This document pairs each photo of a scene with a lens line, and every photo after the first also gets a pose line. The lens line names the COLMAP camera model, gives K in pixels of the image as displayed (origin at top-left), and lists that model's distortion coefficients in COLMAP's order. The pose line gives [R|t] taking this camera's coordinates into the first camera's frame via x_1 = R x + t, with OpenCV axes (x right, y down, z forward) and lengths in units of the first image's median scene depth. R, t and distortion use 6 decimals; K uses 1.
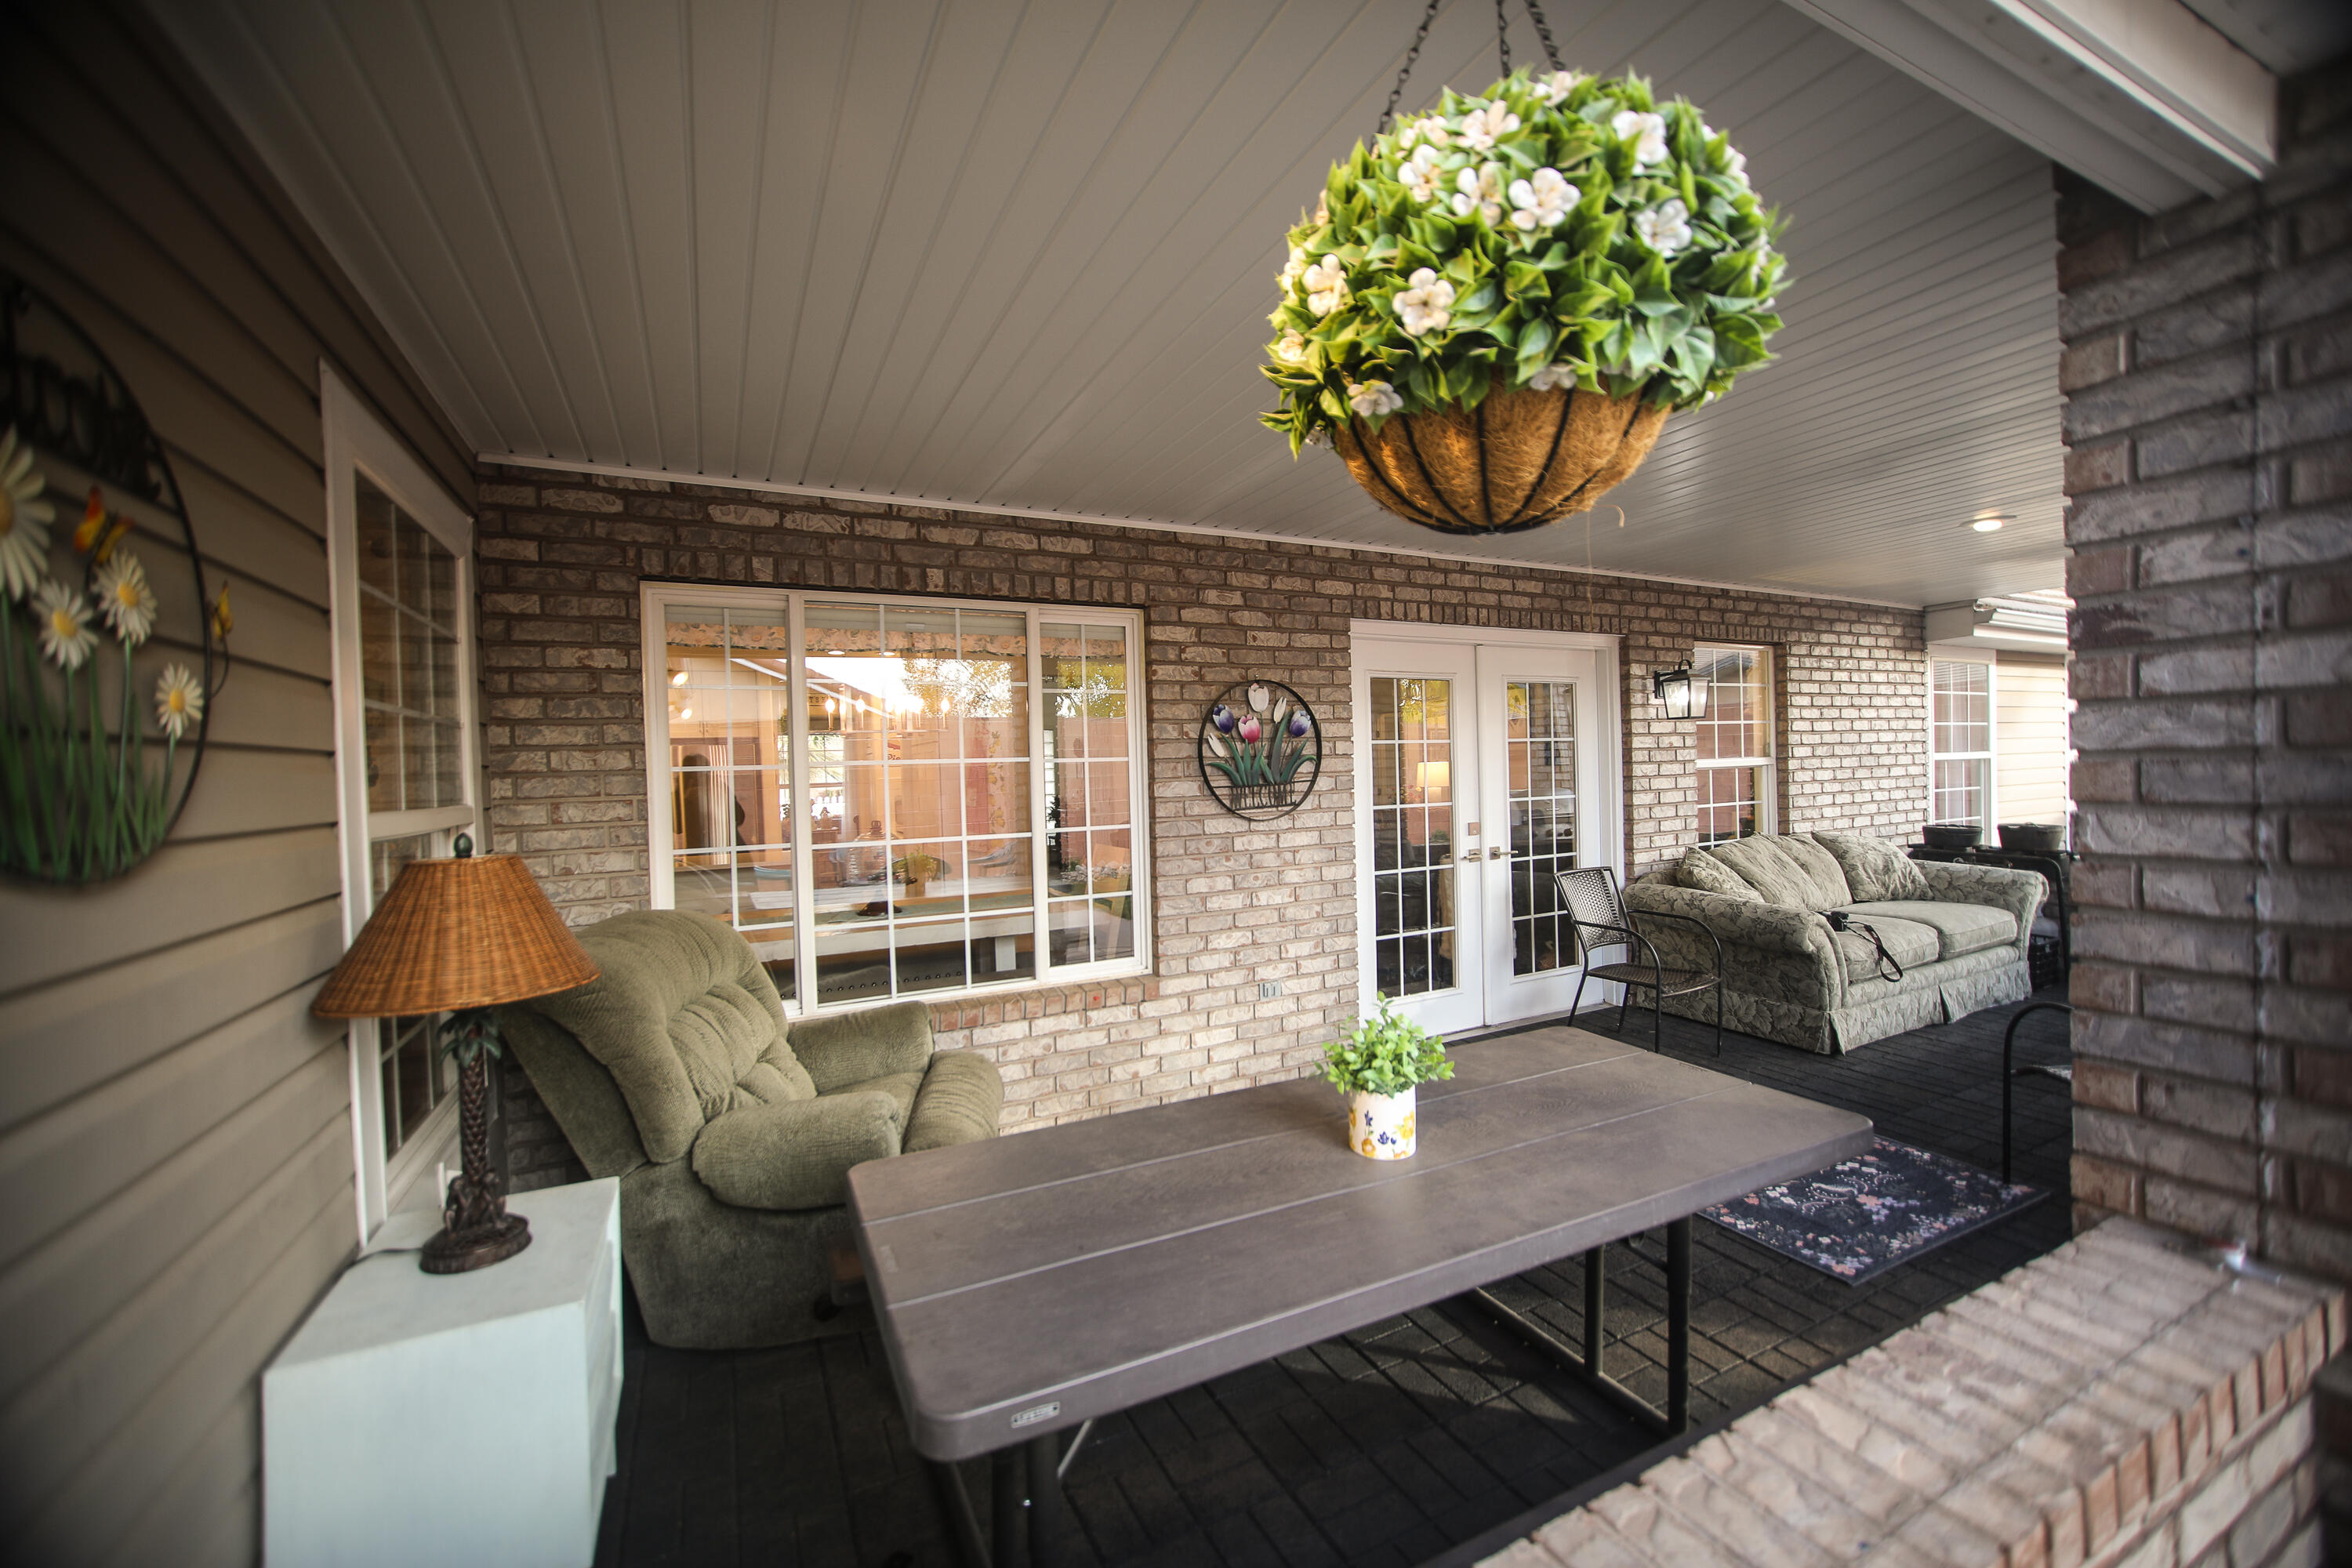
lens RADIAL K [[934.0, 0, 1172.4], [0, 934.0, 786.6], [0, 0, 1]] dist [0.002948, 0.000158]
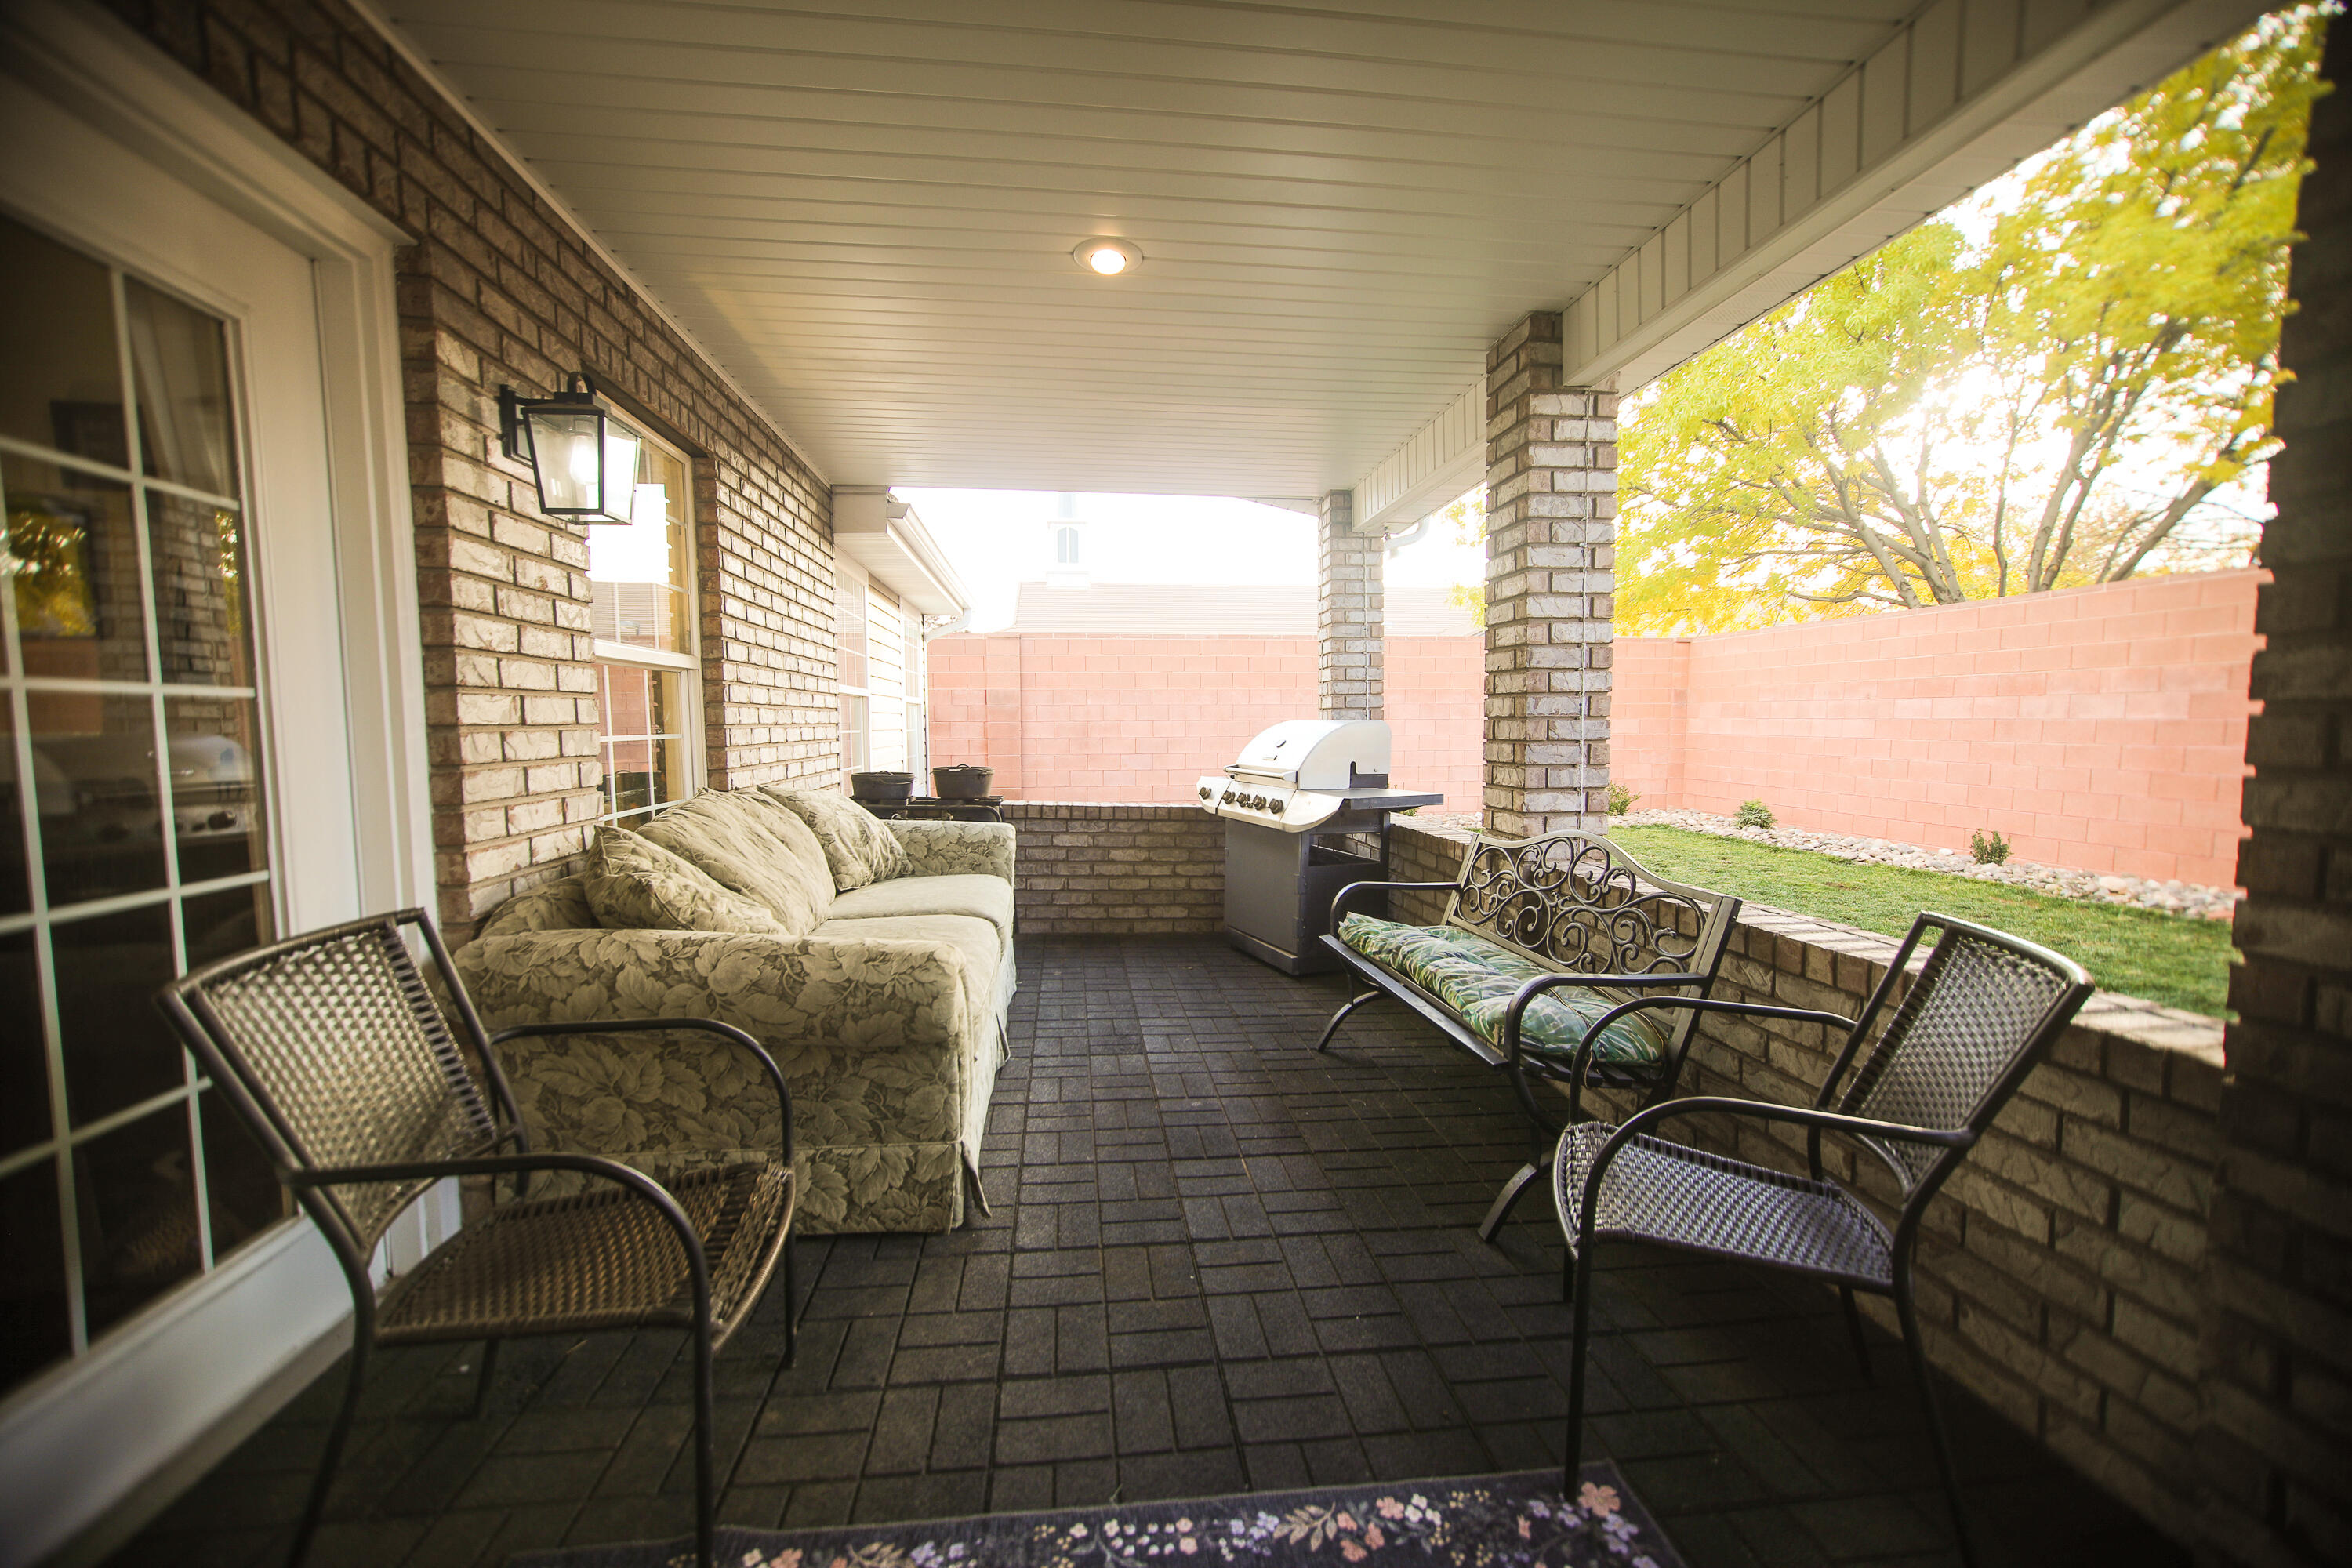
lens RADIAL K [[888.9, 0, 1158.5], [0, 888.9, 789.1], [0, 0, 1]] dist [-0.011294, 0.001284]
pose [[0.339145, -0.039422, 0.939908, 0.257406], [0.013944, 0.999222, 0.036879, 0.036017], [-0.940631, 0.000598, 0.339431, 0.619365]]
